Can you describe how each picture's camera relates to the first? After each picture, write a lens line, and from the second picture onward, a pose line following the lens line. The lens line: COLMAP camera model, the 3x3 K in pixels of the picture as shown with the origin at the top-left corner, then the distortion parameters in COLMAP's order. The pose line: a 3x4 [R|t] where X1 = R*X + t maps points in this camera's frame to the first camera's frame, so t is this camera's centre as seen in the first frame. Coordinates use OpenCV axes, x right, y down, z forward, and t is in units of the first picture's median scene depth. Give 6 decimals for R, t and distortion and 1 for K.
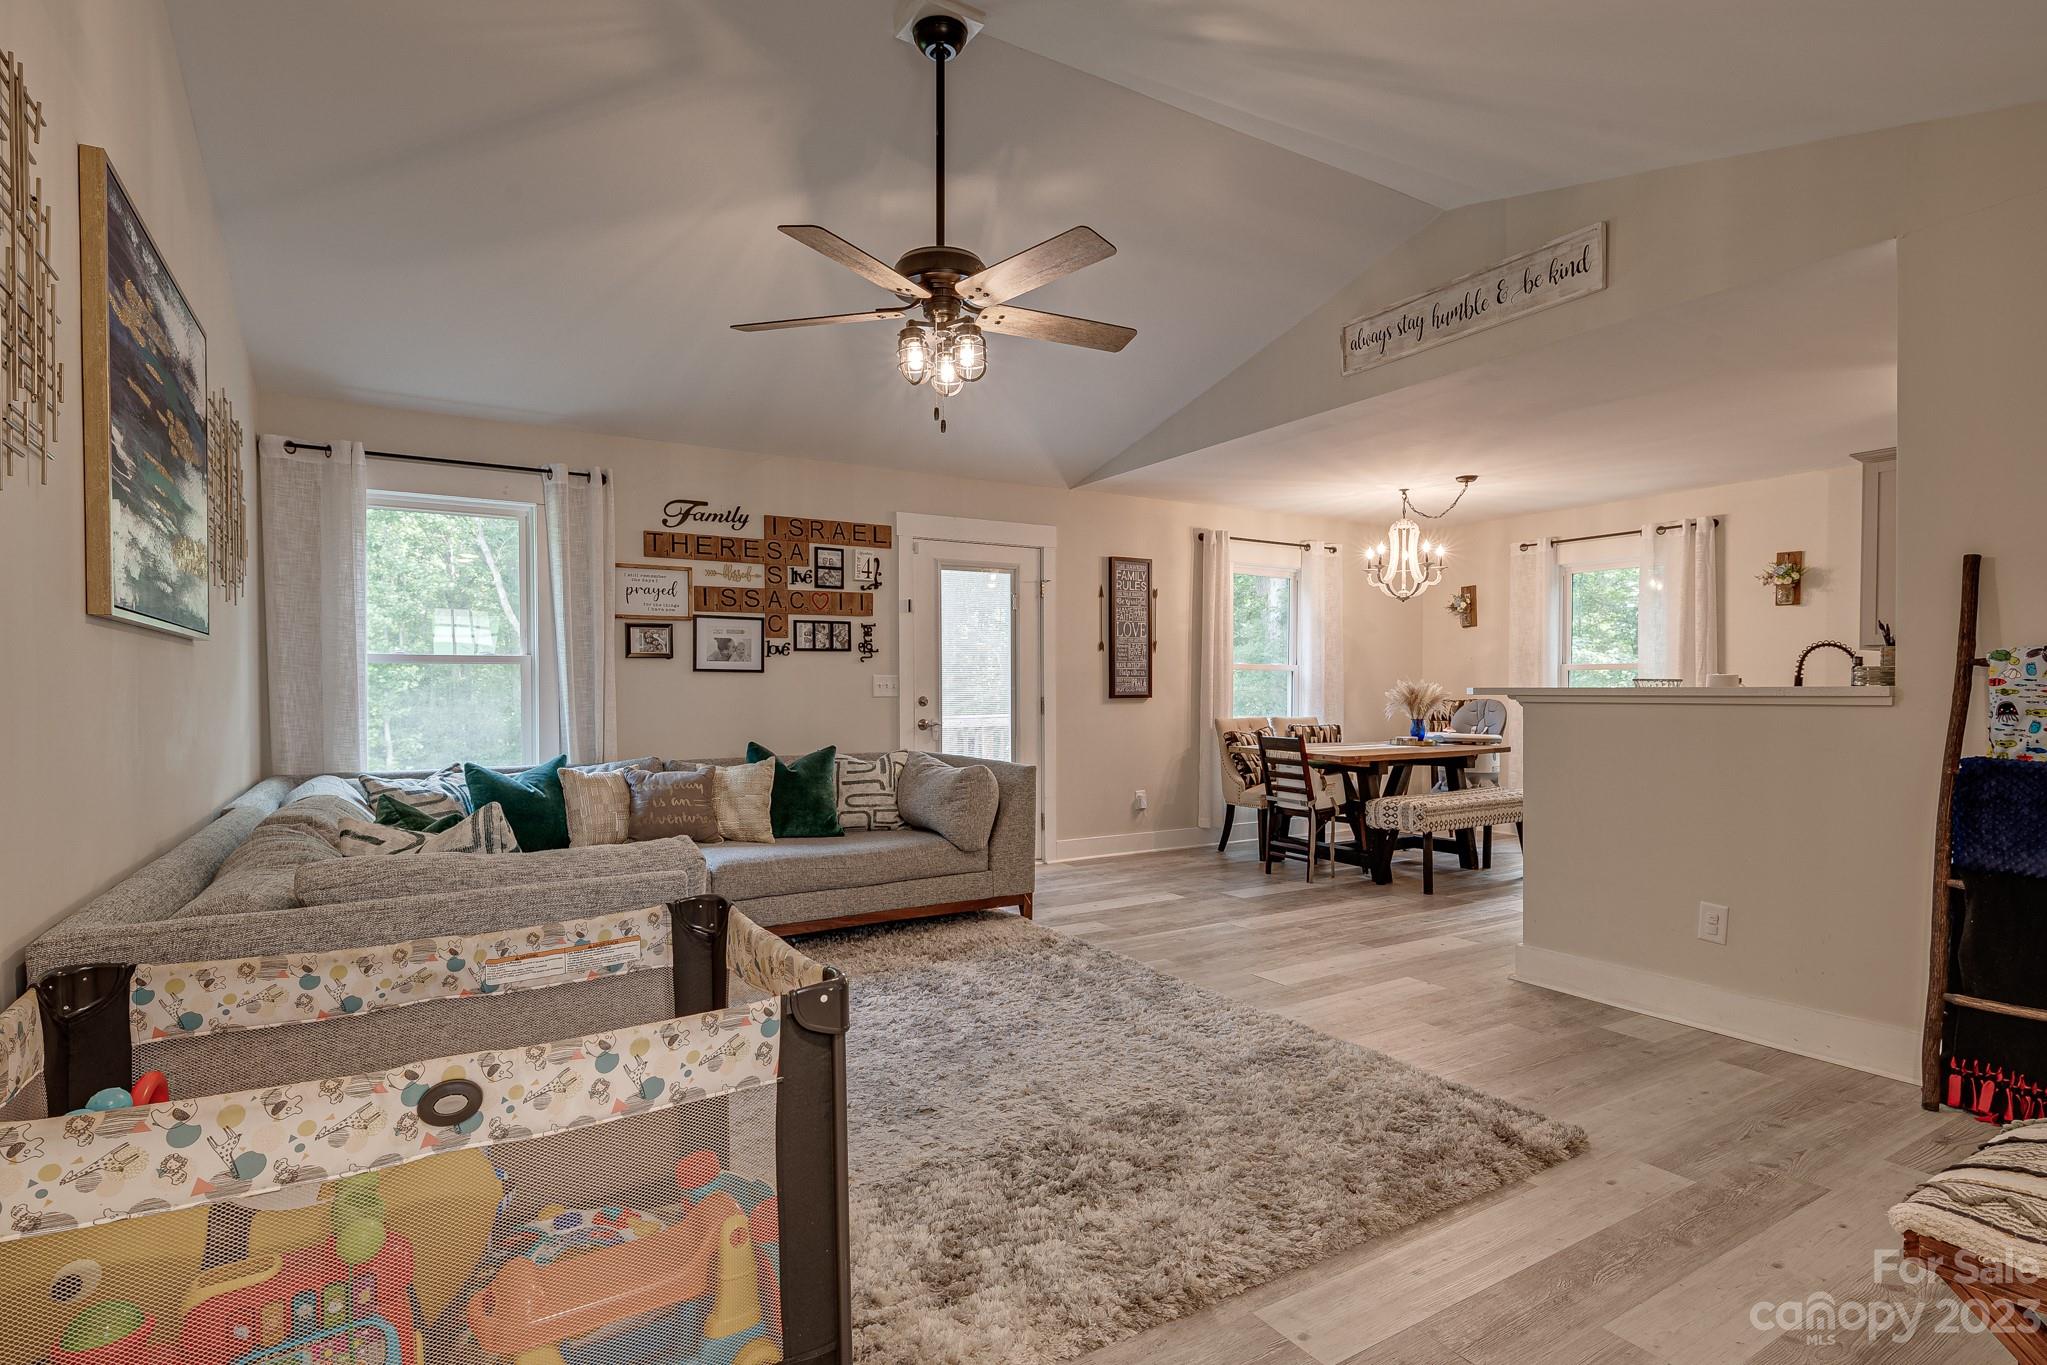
lens RADIAL K [[1013.3, 0, 1027.8], [0, 1013.3, 703.4], [0, 0, 1]] dist [0.022960, -0.012443]
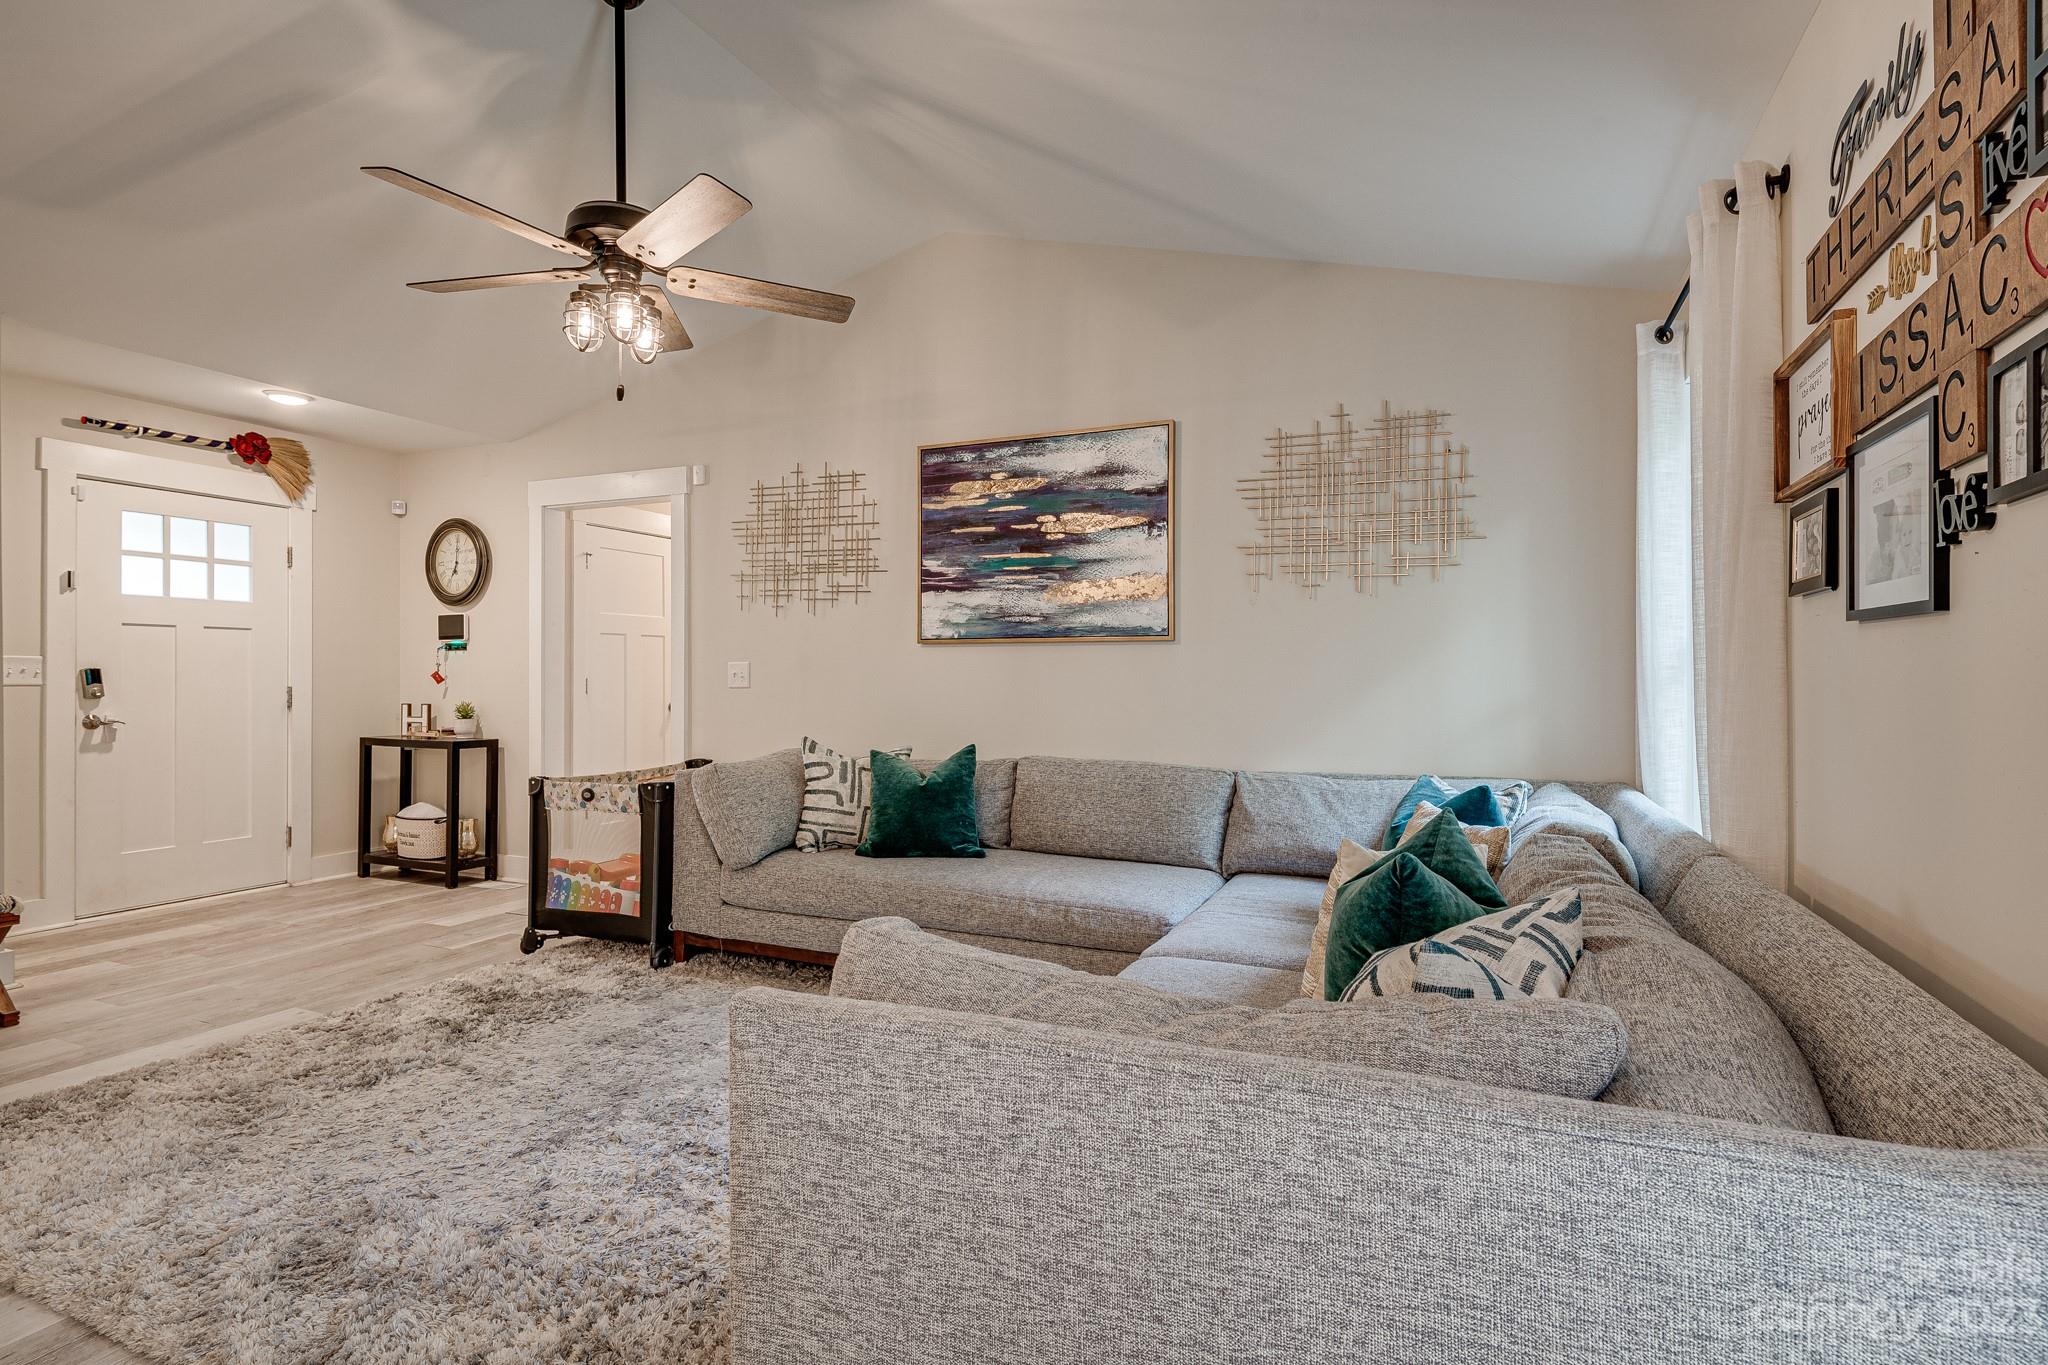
lens RADIAL K [[1014.2, 0, 1029.0], [0, 1014.2, 674.4], [0, 0, 1]] dist [0.022090, -0.011625]
pose [[-0.823626, 0.001106, -0.567133, 0.073322], [-0.006810, 0.999907, 0.011841, -0.015449], [0.567093, 0.013615, -0.823541, 1.055317]]
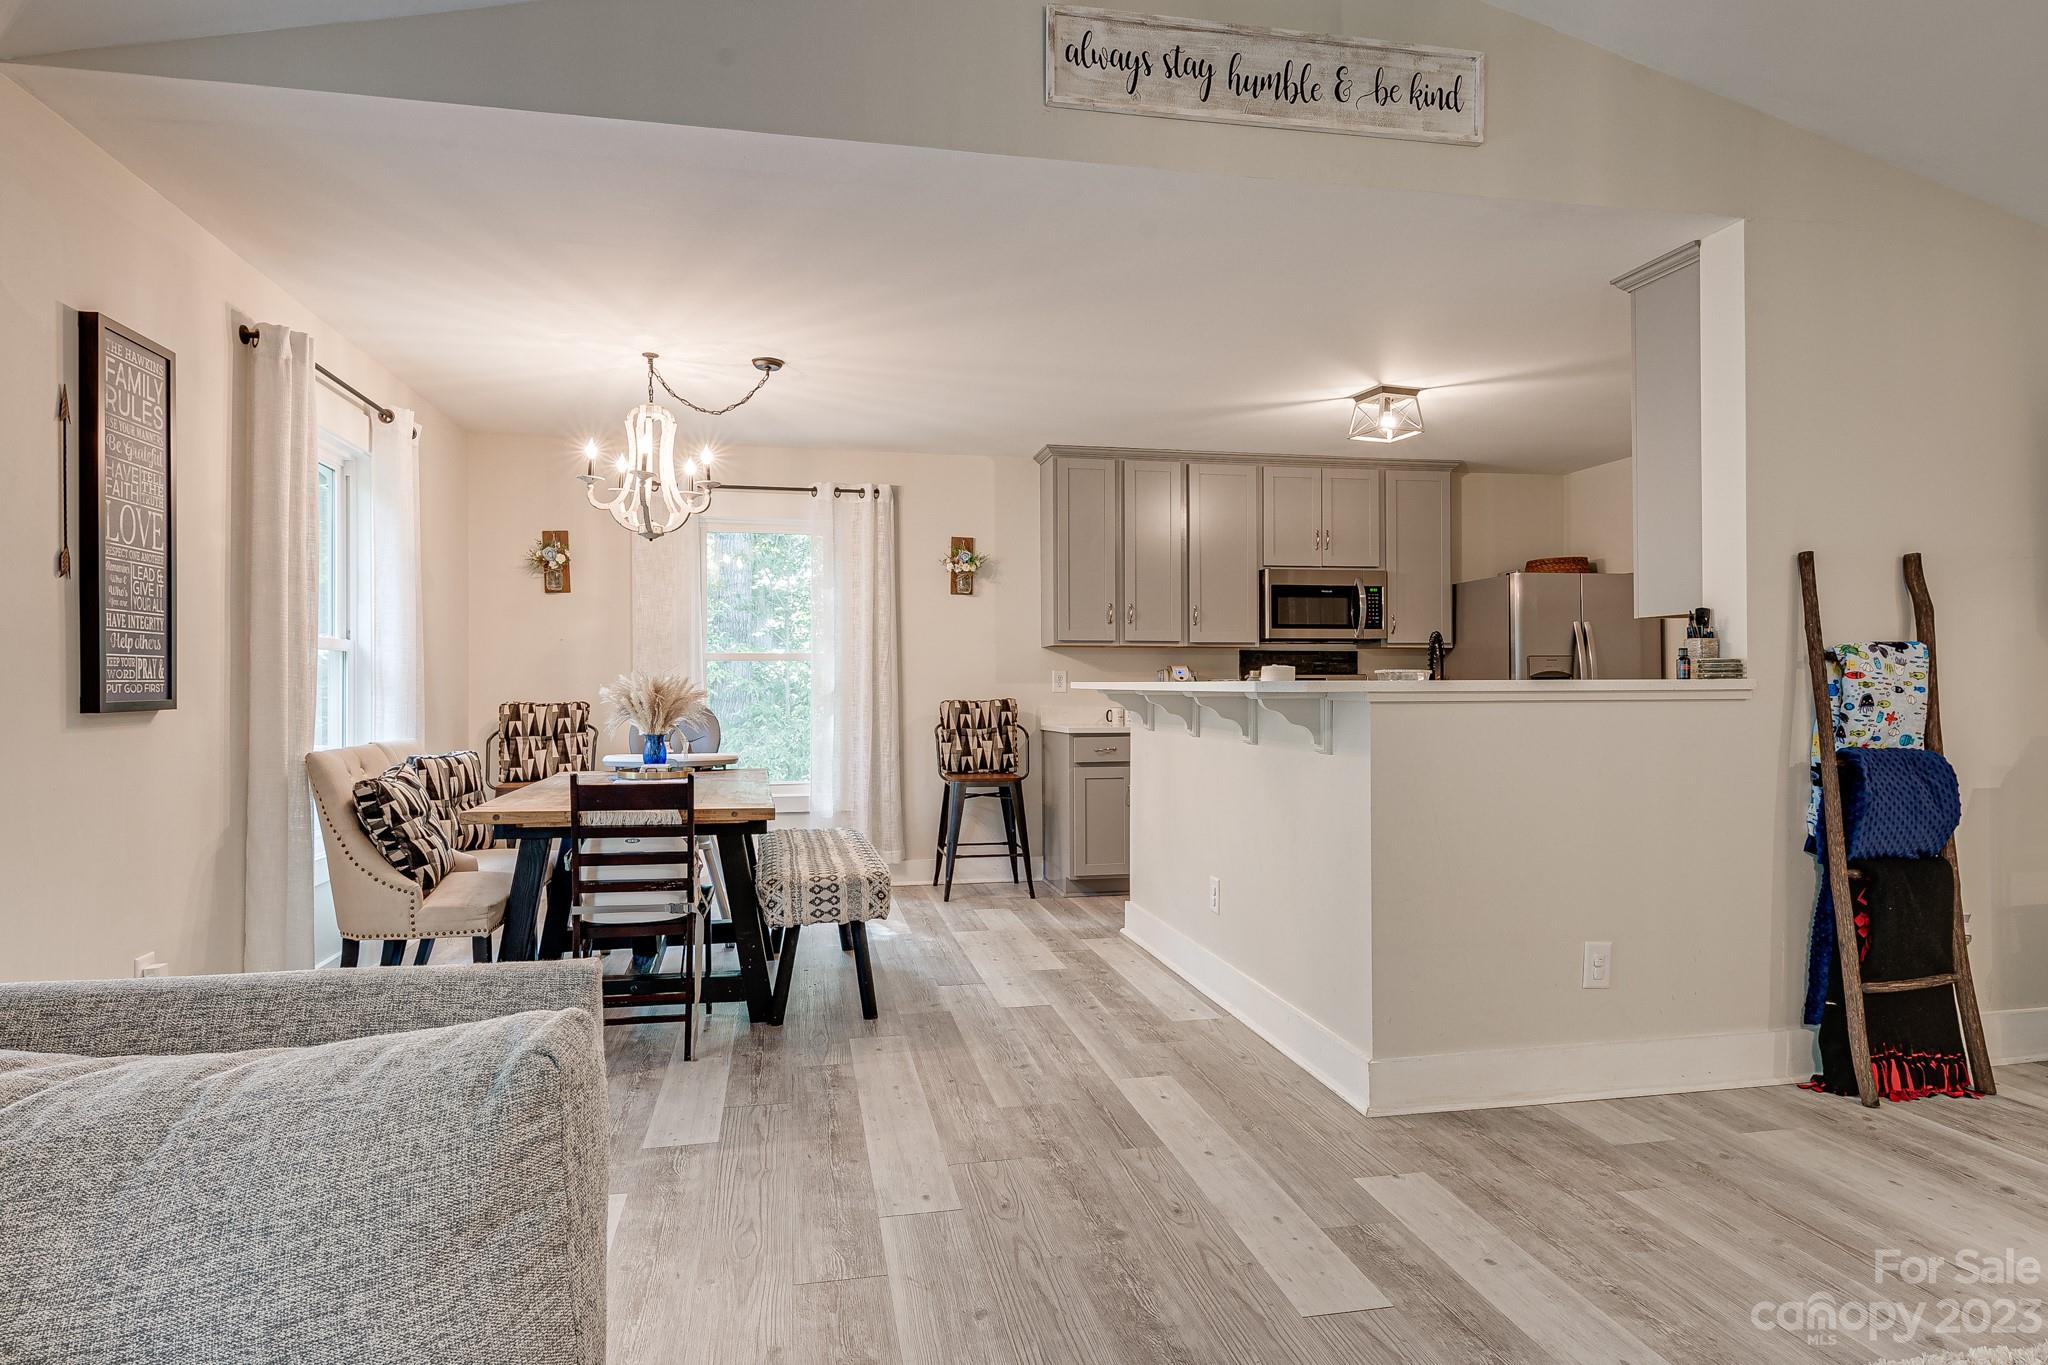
lens RADIAL K [[1113.6, 0, 1008.6], [0, 1113.6, 683.5], [0, 0, 1]] dist [0.022407, -0.012205]
pose [[0.349637, 0.000920, 0.936885, -0.205898], [0.016203, 0.999844, -0.007028, -0.008590], [-0.936745, 0.017637, 0.349568, 0.669728]]
